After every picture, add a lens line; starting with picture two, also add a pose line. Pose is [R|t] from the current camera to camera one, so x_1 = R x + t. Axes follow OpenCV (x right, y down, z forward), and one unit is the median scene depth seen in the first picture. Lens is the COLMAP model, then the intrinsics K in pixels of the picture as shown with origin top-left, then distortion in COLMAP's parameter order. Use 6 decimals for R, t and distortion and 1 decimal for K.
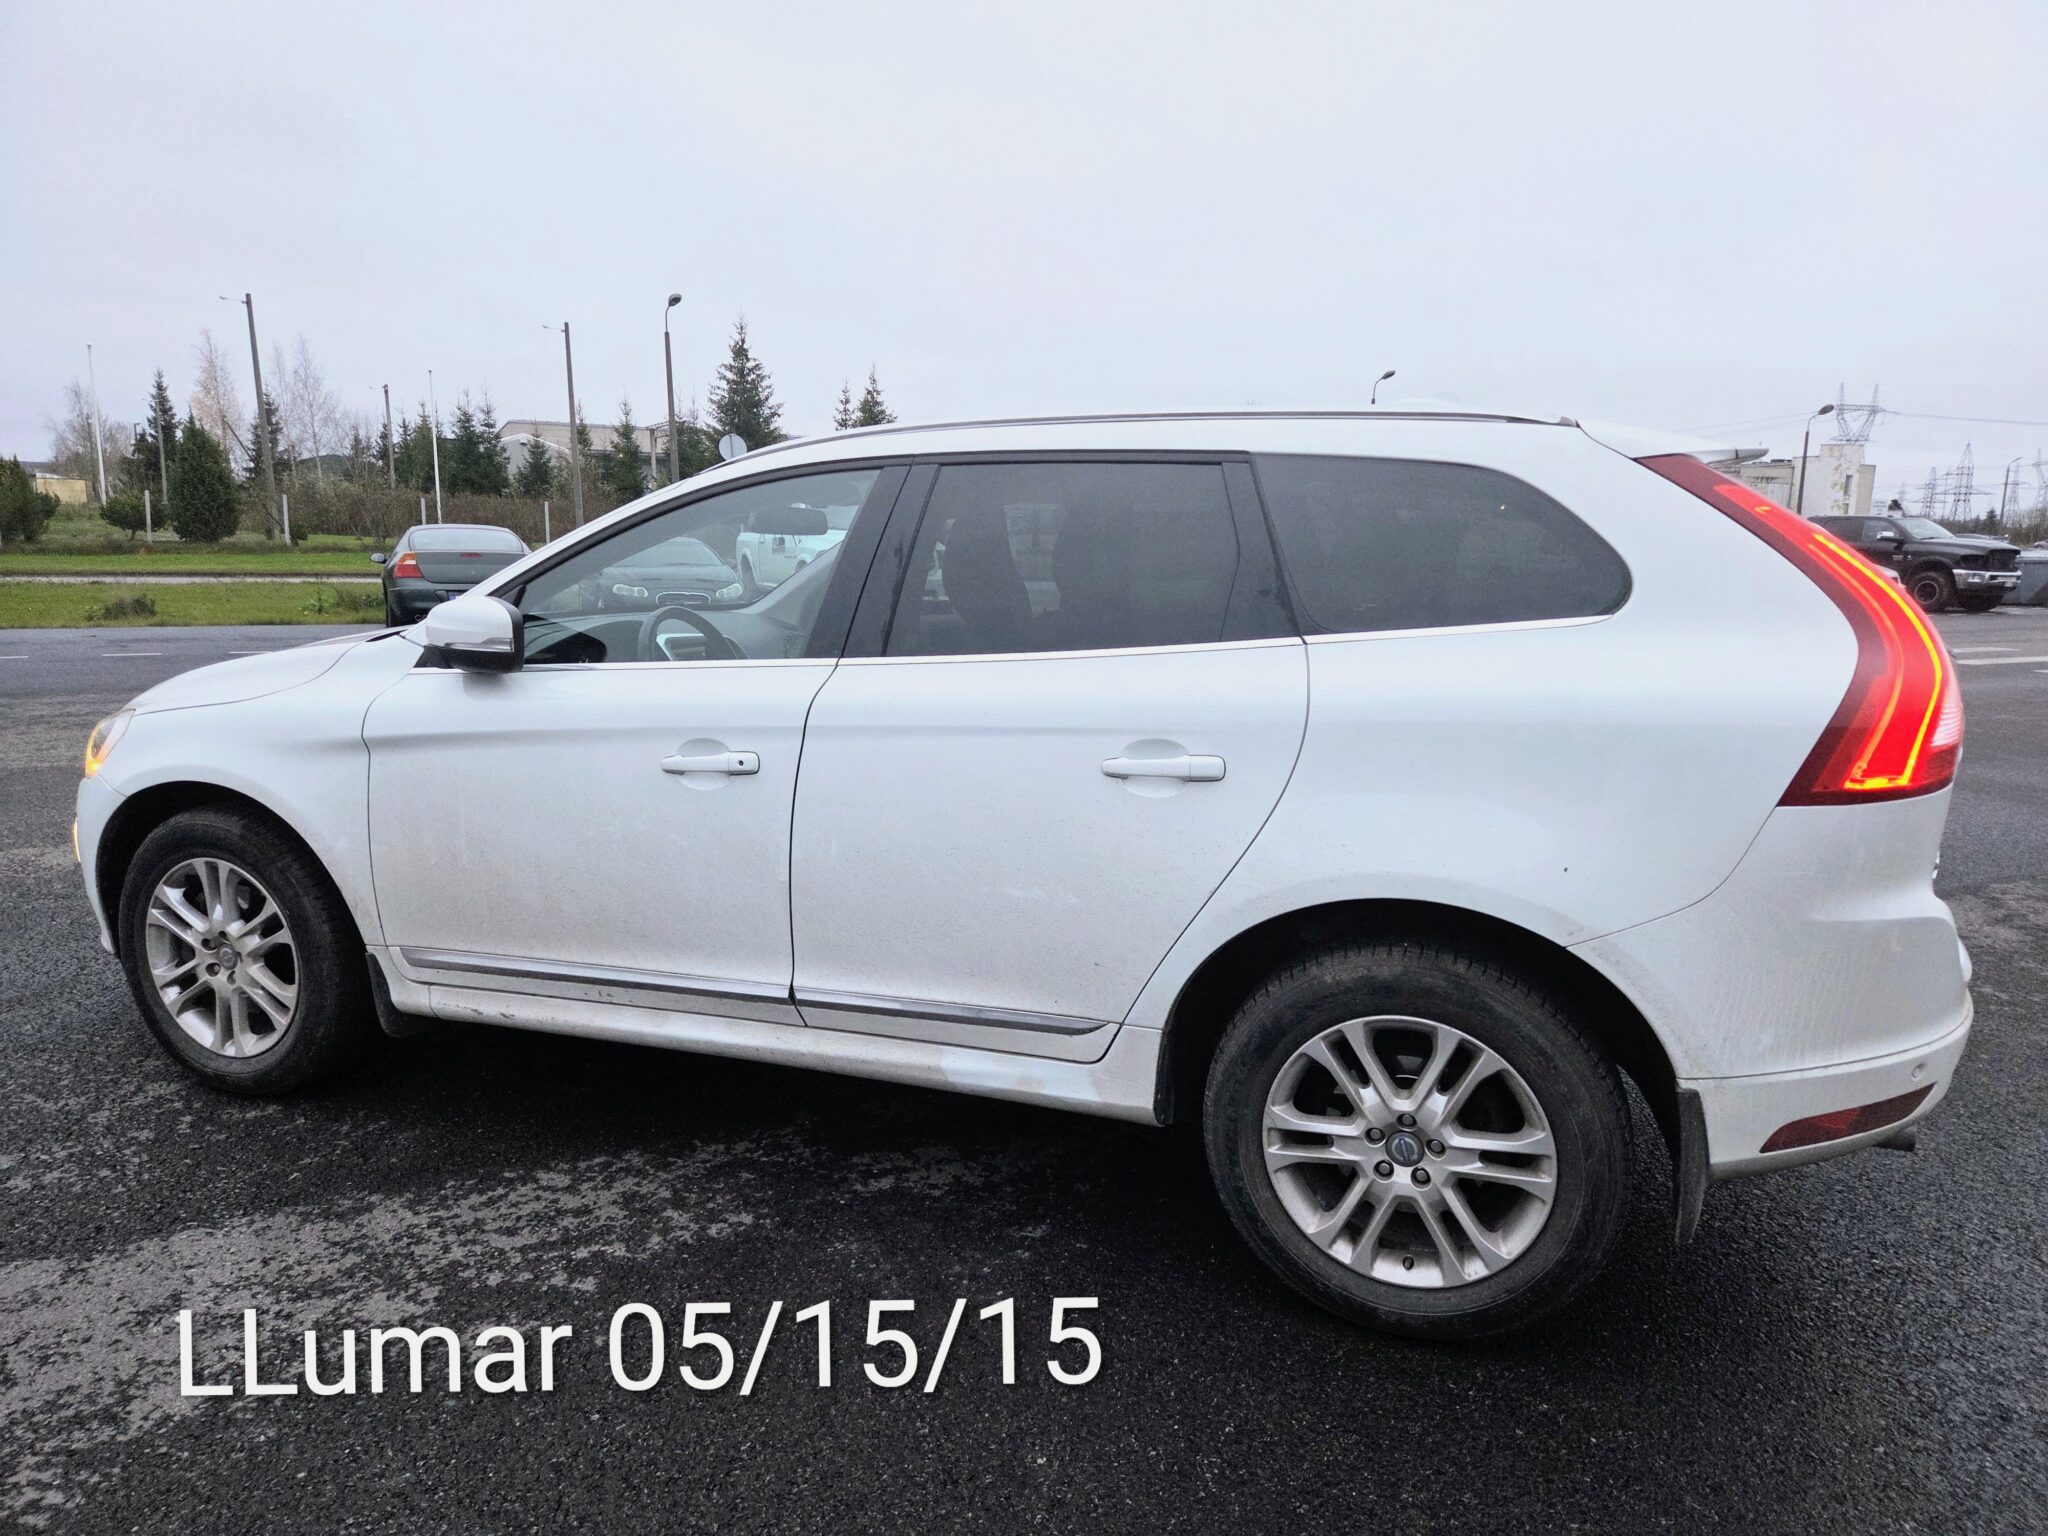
lens RADIAL K [[1380.2, 0, 1037.0], [0, 1380.2, 766.1], [0, 0, 1]] dist [0.078301, -0.065486]
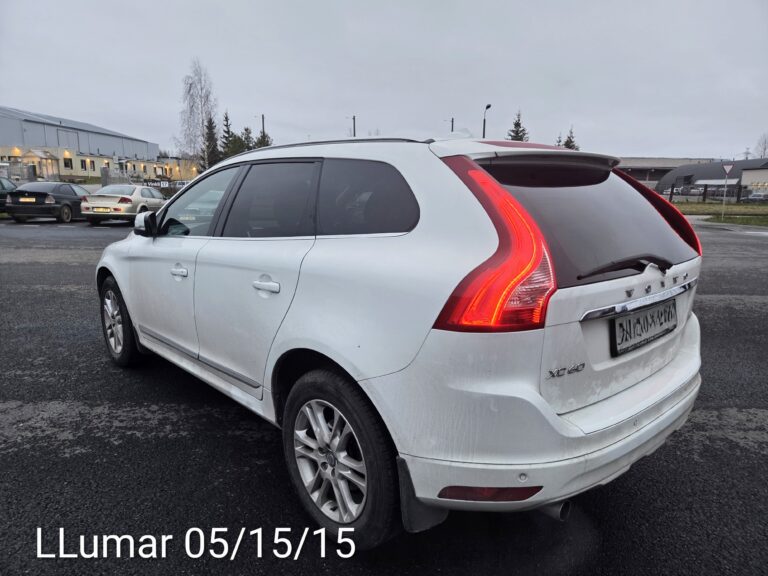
lens RADIAL K [[517.6, 0, 388.9], [0, 517.6, 287.3], [0, 0, 1]] dist [0.078301, -0.065486]
pose [[0.893031, 0.086625, -0.441579, 0.696146], [-0.081795, 0.996197, 0.030008, -0.042060], [0.442499, 0.009321, 0.896720, 0.260583]]
